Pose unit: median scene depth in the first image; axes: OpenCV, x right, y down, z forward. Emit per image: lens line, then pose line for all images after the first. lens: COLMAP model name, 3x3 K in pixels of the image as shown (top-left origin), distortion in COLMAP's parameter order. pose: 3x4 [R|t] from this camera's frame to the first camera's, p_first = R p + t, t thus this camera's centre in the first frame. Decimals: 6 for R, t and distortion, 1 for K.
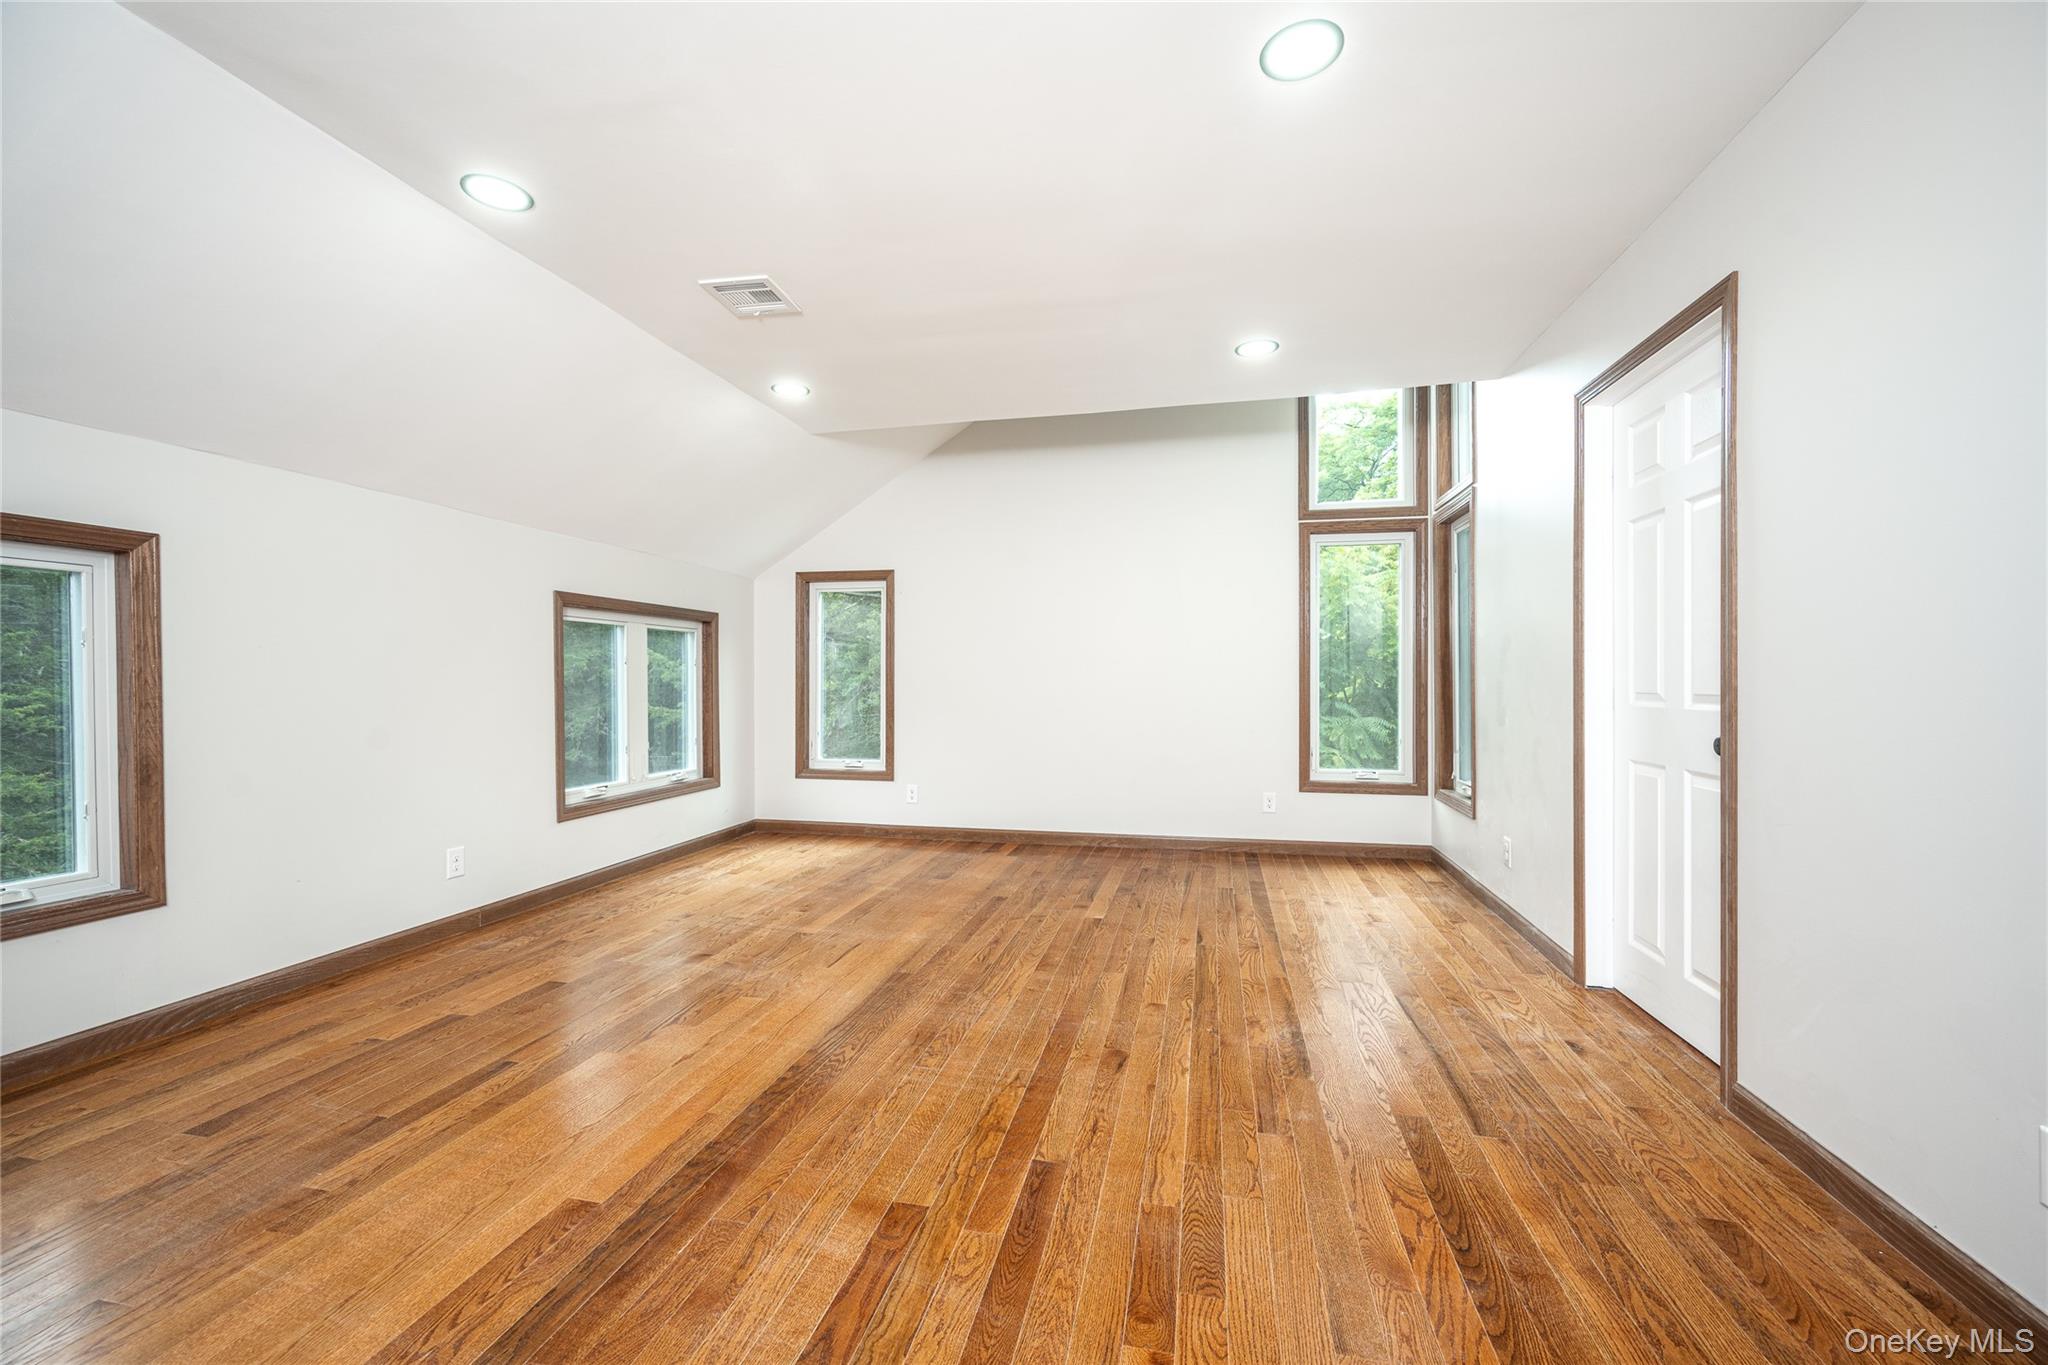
lens RADIAL K [[816.4, 0, 1022.9], [0, 816.4, 678.3], [0, 0, 1]] dist [0.002190, 0.000038]
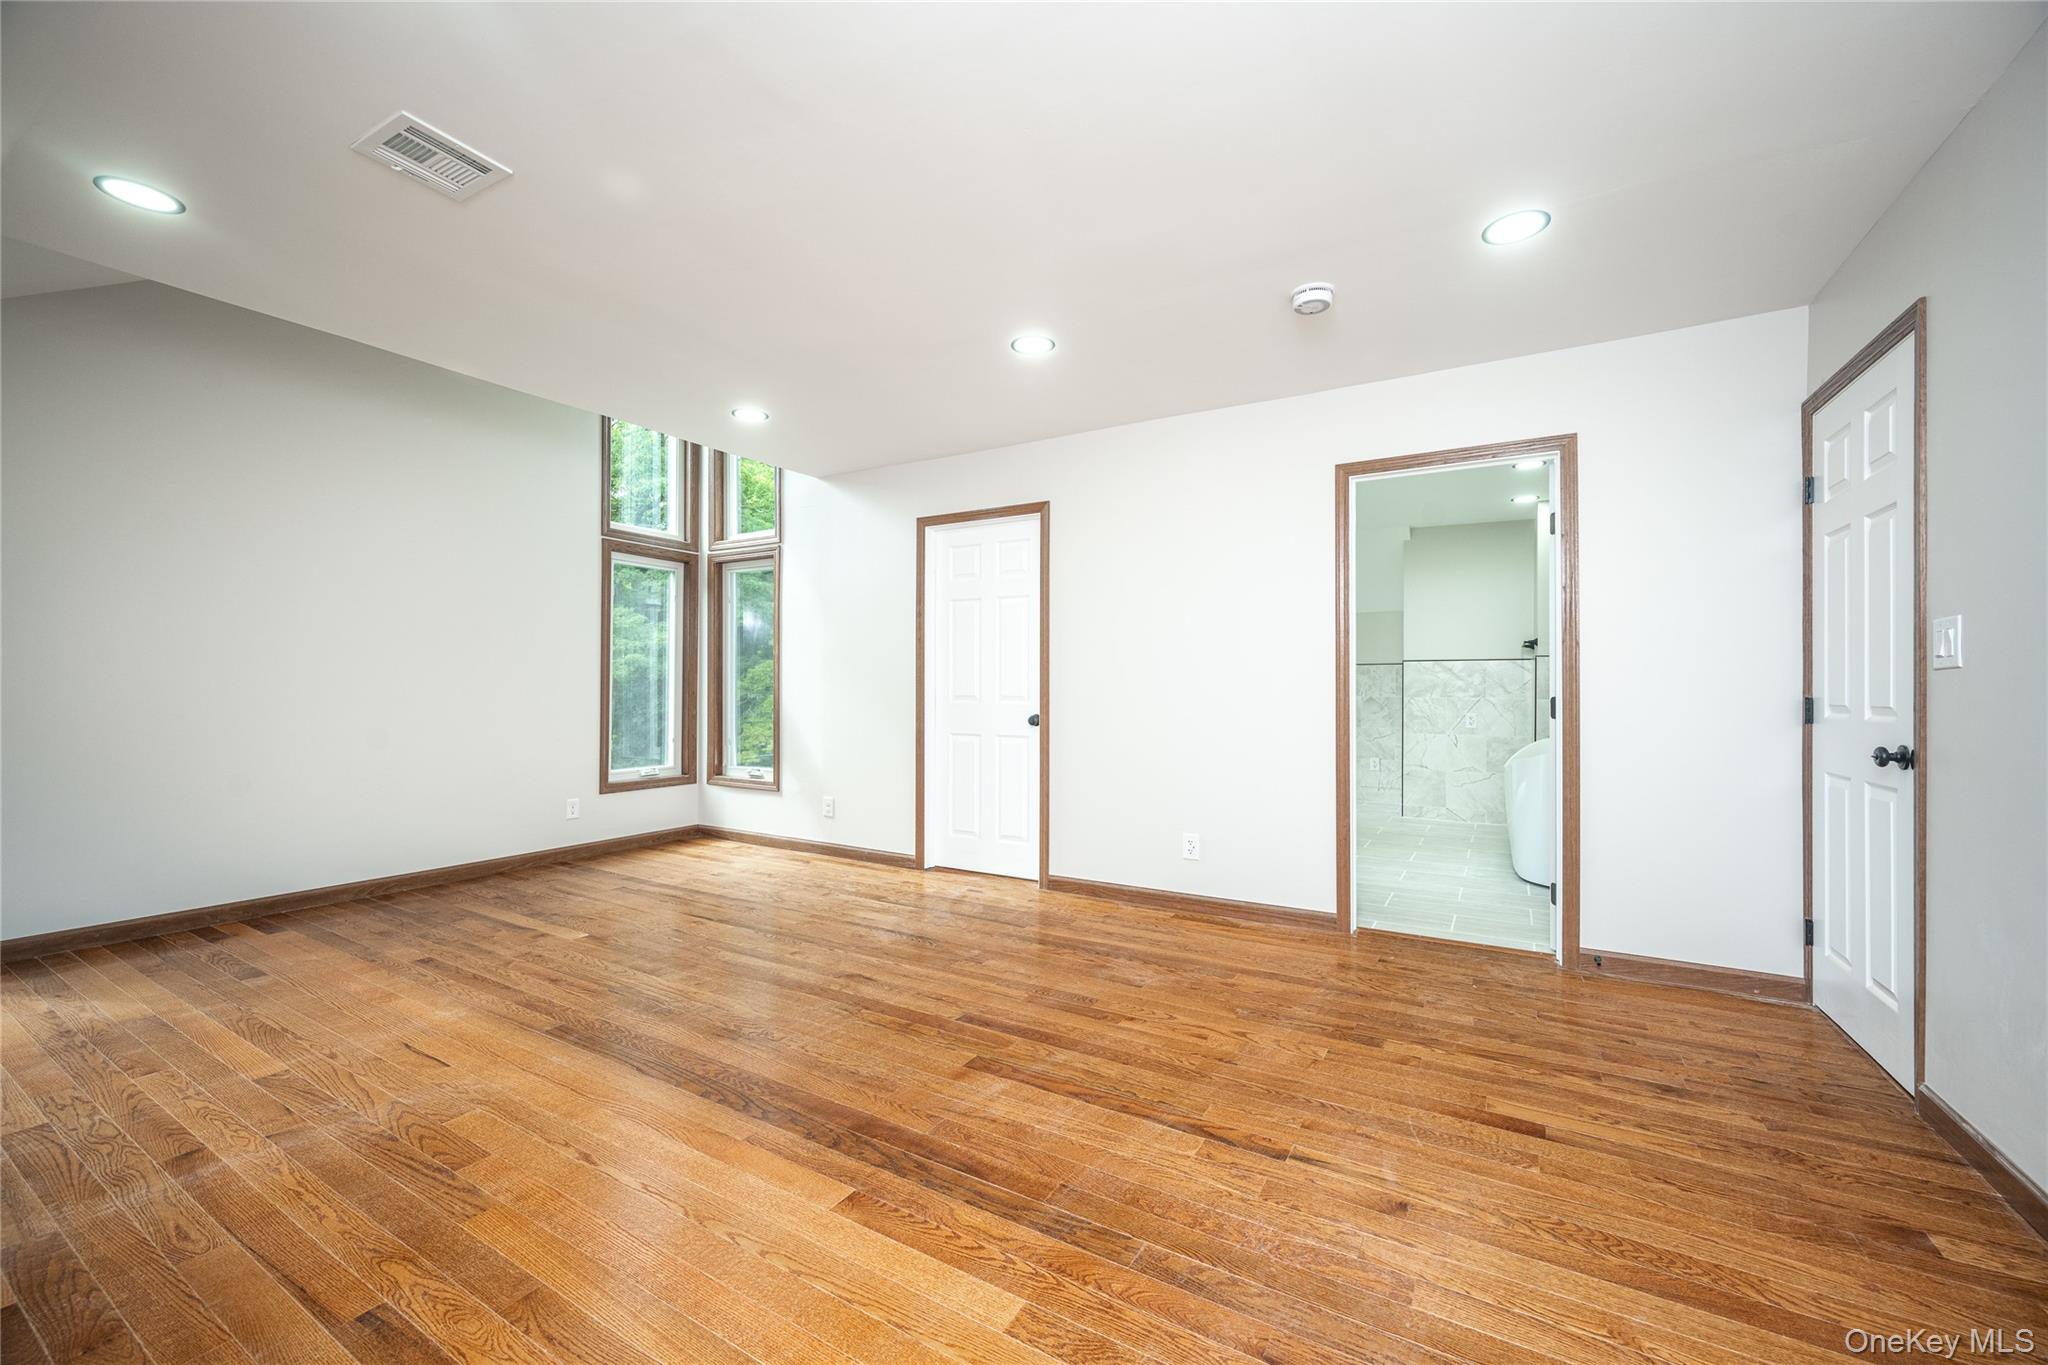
lens RADIAL K [[816.4, 0, 1010.9], [0, 816.4, 686.7], [0, 0, 1]] dist [0.002190, 0.000038]
pose [[0.319487, 0.004603, 0.947579, -1.034517], [-0.005767, 0.999979, -0.002914, 0.000865], [-0.947573, -0.004534, 0.319507, 0.344792]]
